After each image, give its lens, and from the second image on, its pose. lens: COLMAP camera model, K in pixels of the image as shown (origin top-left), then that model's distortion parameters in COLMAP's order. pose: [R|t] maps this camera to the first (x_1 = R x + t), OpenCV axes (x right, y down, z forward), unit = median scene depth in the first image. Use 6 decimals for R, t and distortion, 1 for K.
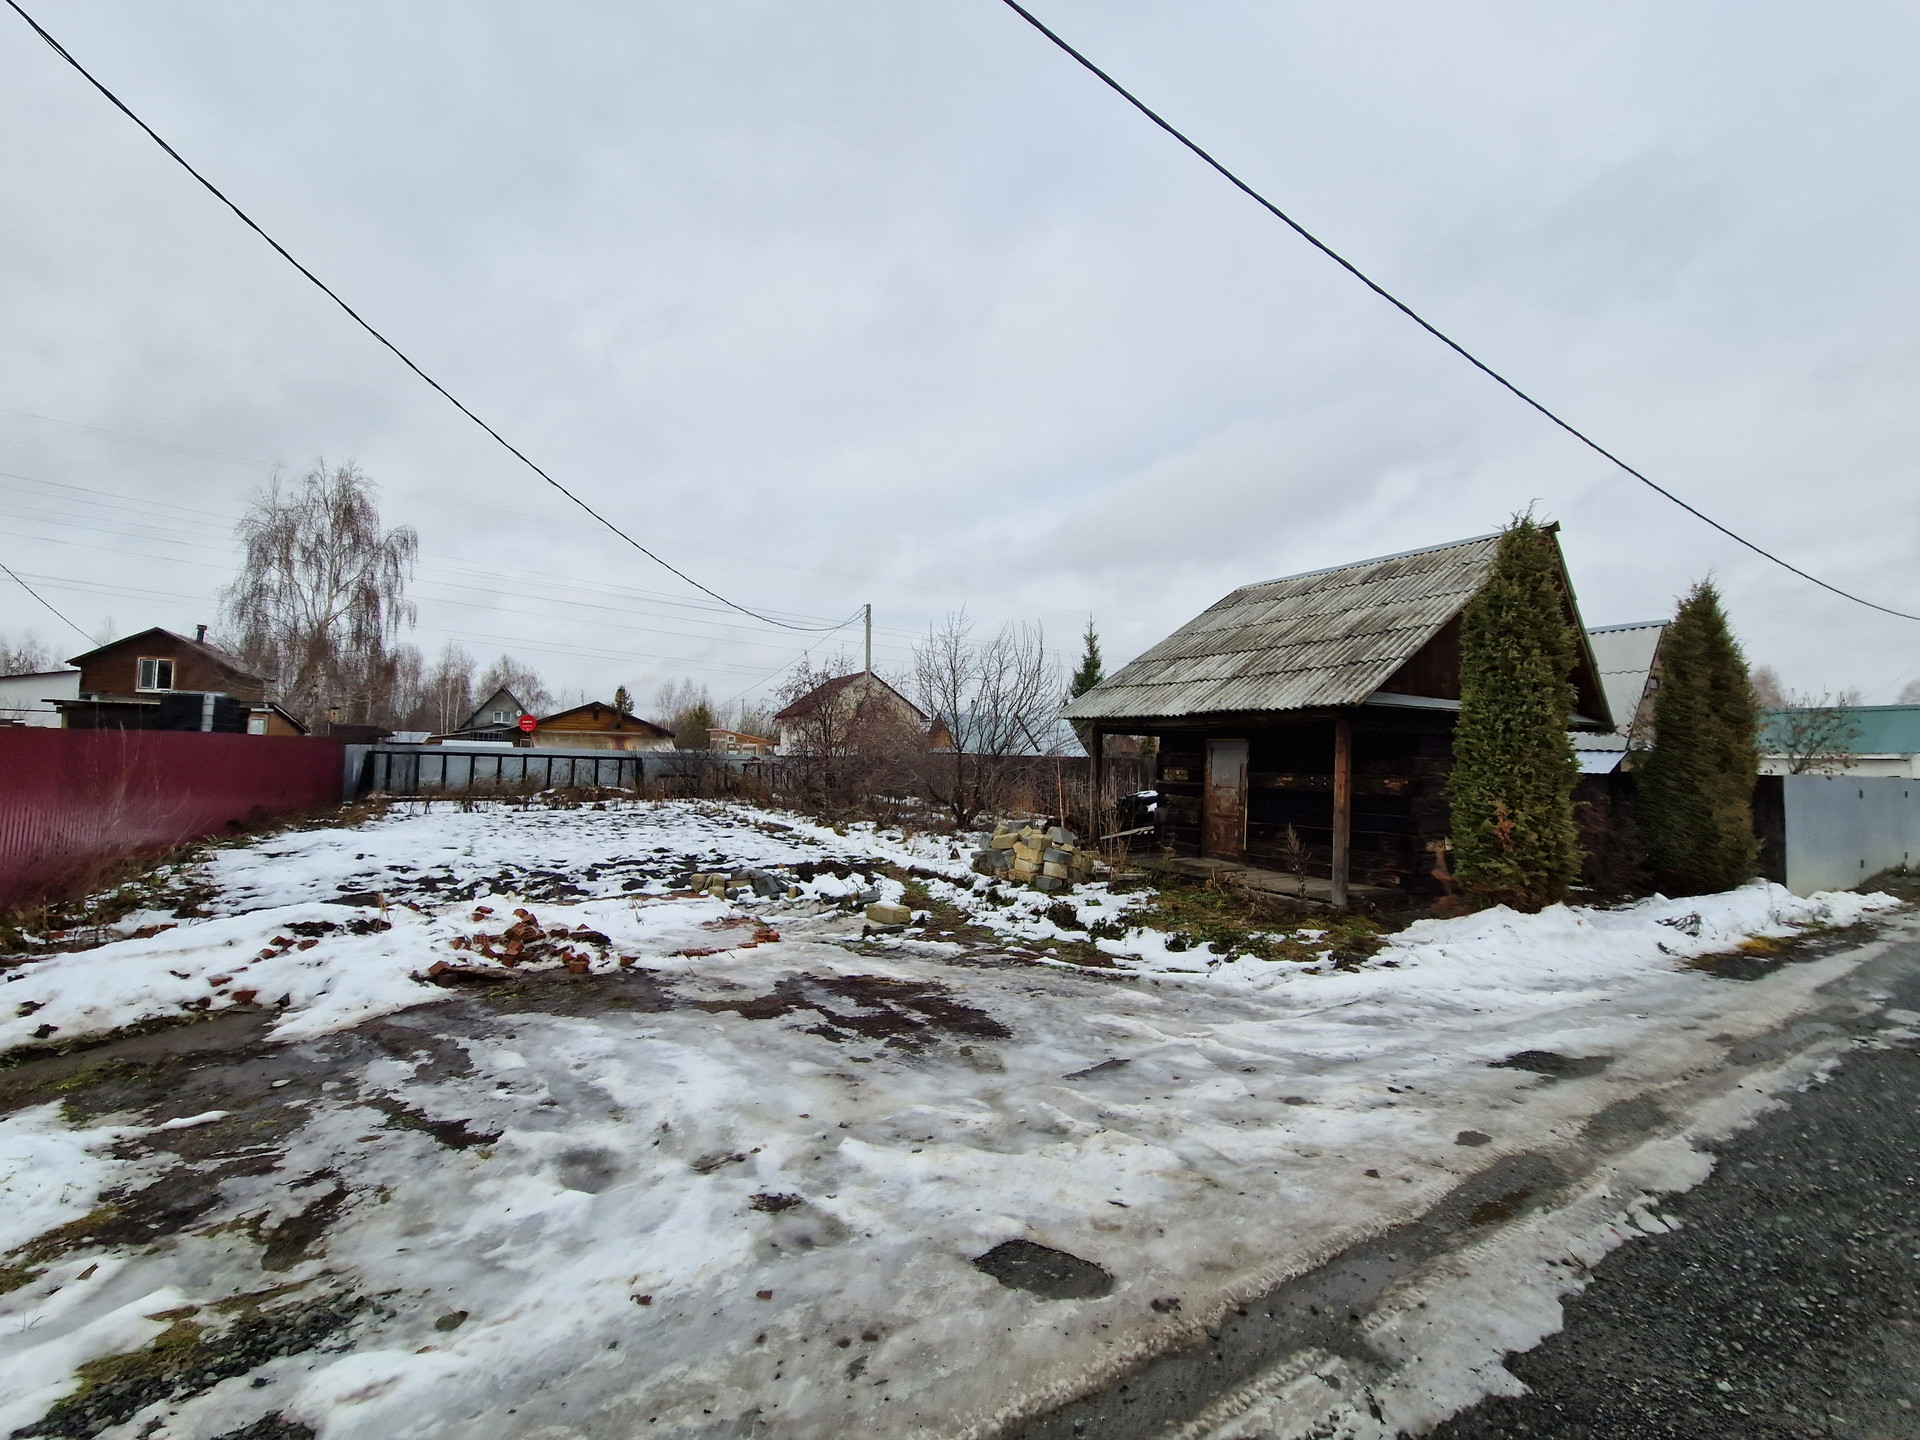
lens RADIAL K [[785.1, 0, 957.0], [0, 785.1, 716.2], [0, 0, 1]] dist [0.021657, -0.013778]
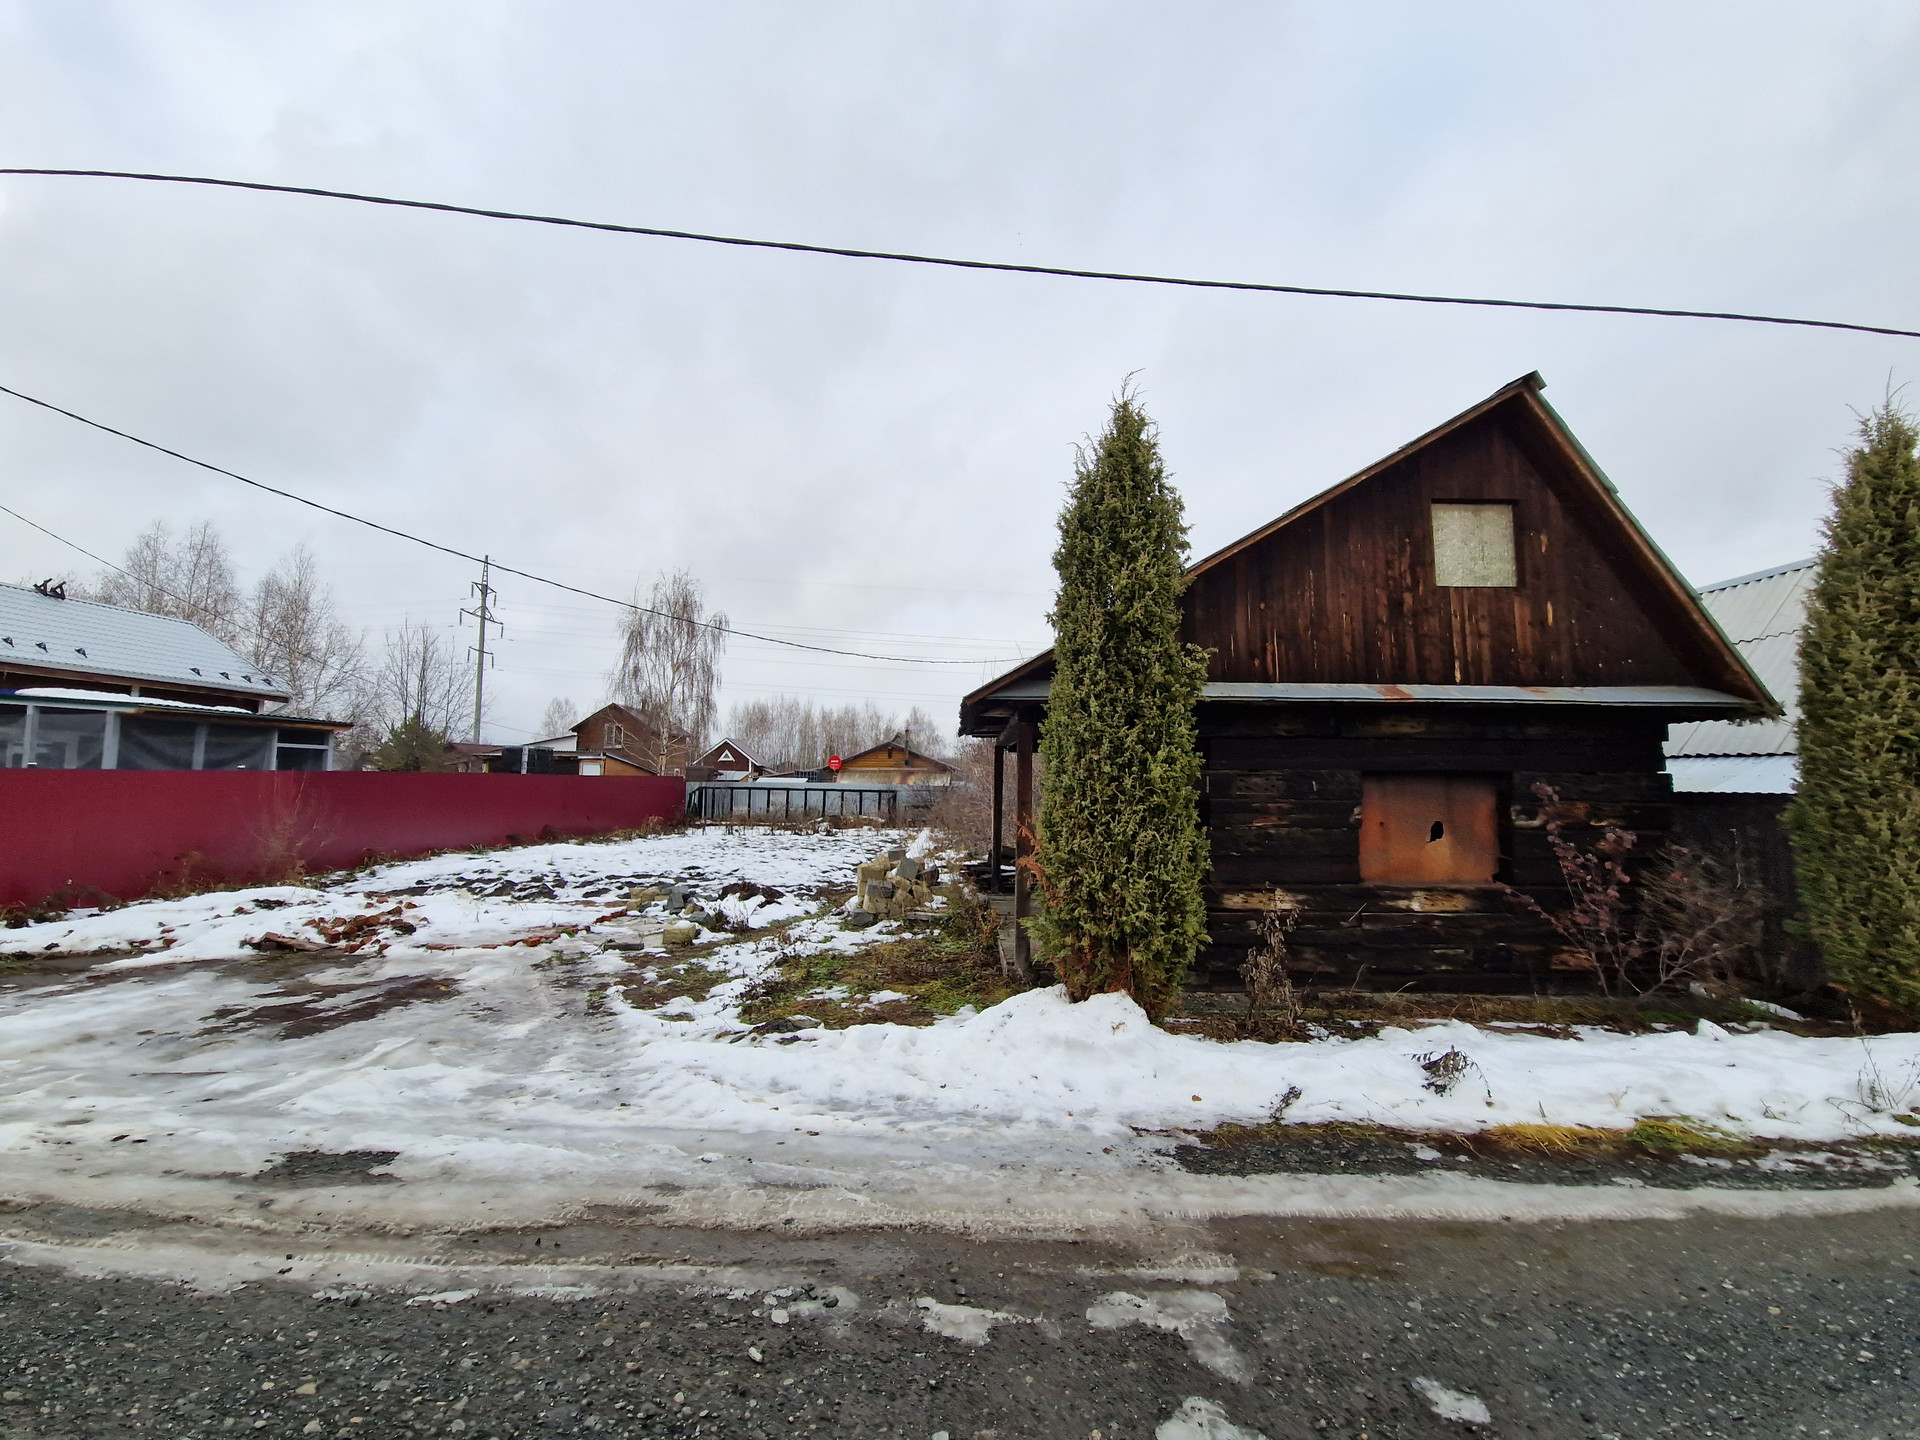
lens RADIAL K [[785.1, 0, 957.0], [0, 785.1, 716.2], [0, 0, 1]] dist [0.021657, -0.013778]
pose [[0.851221, -0.057819, -0.521612, 0.313777], [0.034591, 0.997933, -0.054167, 0.013768], [0.523666, 0.028065, 0.851461, 0.122809]]
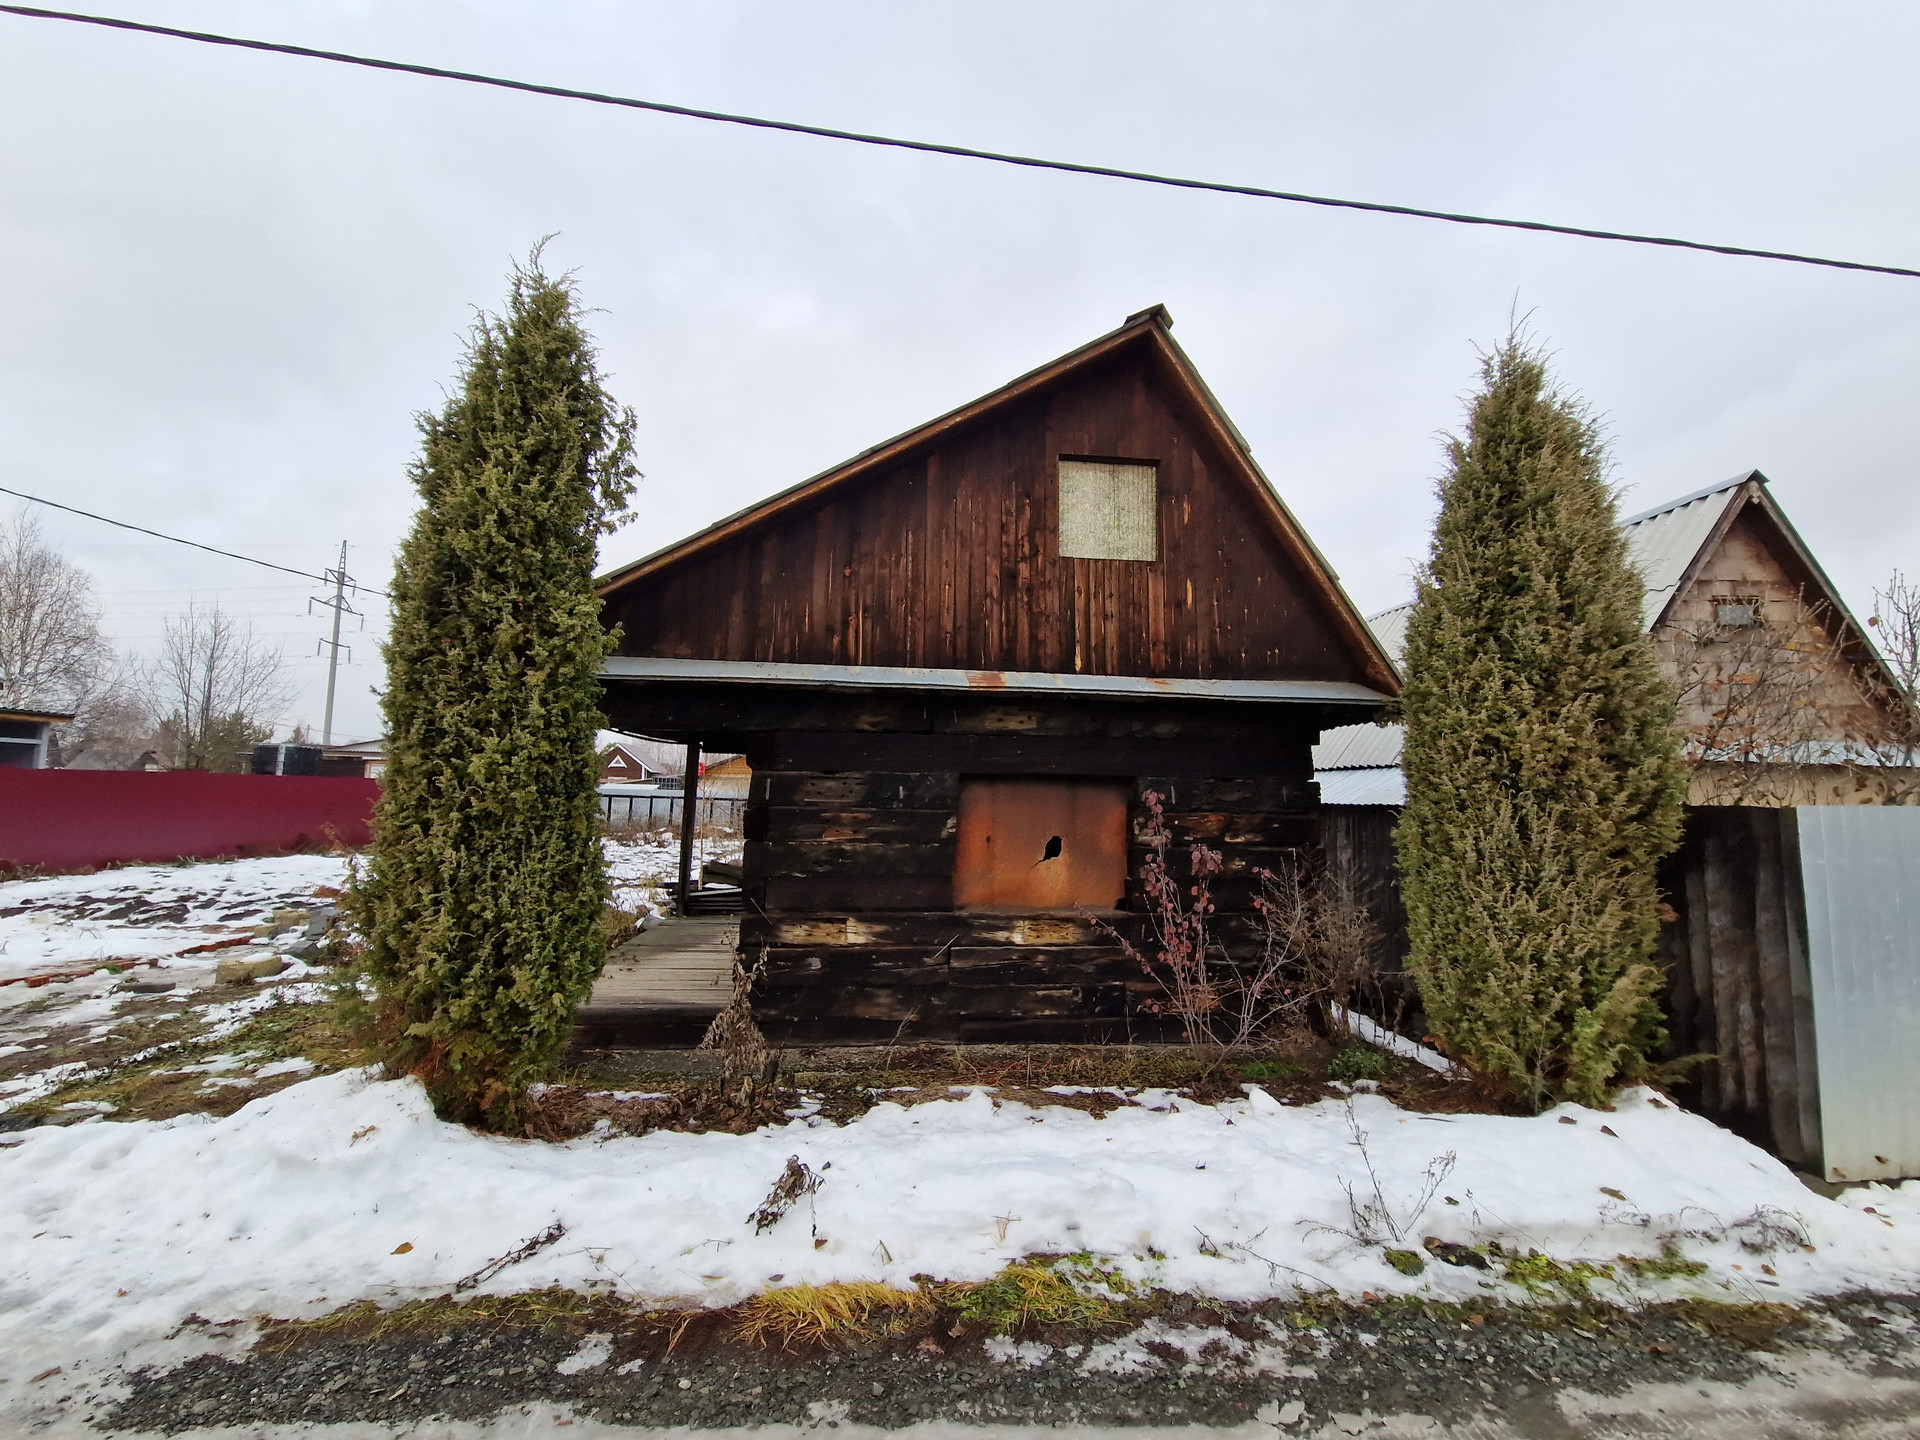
lens RADIAL K [[786.3, 0, 960.0], [0, 786.3, 720.0], [0, 0, 1]] dist [0.018493, -0.009585]
pose [[0.893593, -0.046081, -0.446507, 0.393431], [0.021283, 0.997948, -0.060397, 0.021015], [0.448374, 0.044467, 0.892739, 0.230450]]
